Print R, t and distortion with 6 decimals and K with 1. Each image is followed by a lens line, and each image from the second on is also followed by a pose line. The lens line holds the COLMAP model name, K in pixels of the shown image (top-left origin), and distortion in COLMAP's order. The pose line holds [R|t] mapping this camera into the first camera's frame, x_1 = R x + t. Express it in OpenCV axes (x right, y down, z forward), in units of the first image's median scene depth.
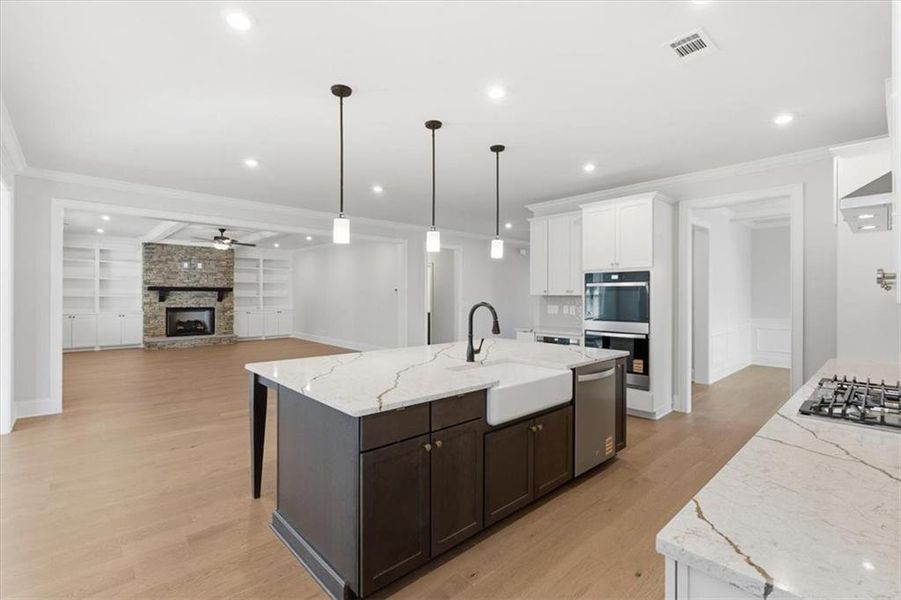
lens RADIAL K [[405.0, 0, 449.1], [0, 405.0, 295.9], [0, 0, 1]] dist [-0.003896, 0.000539]
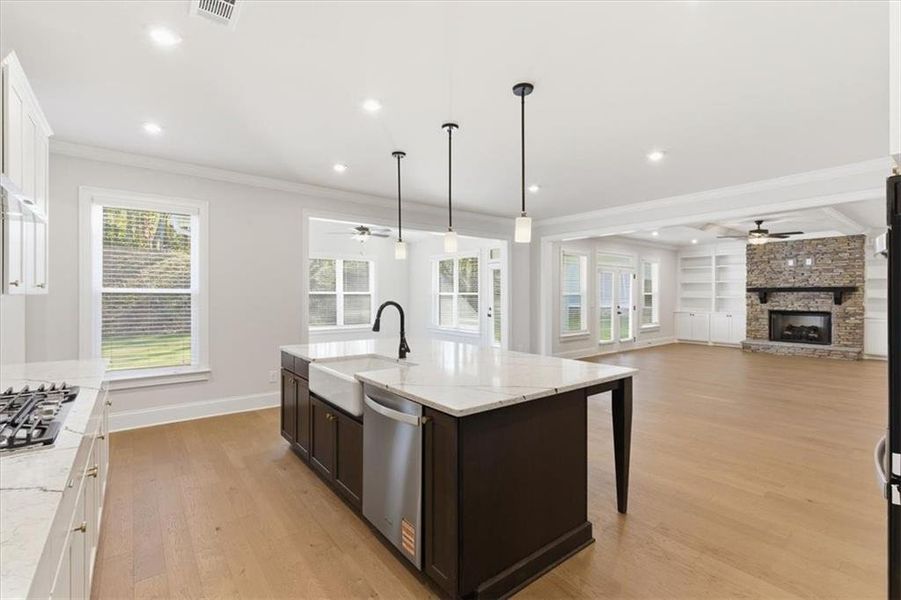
lens RADIAL K [[405.0, 0, 449.1], [0, 405.0, 295.9], [0, 0, 1]] dist [-0.003896, 0.000539]
pose [[-0.079215, -0.003963, -0.996850, 0.299756], [-0.002055, 0.999991, -0.003813, 0.001671], [0.996855, 0.001746, -0.079222, 0.331413]]
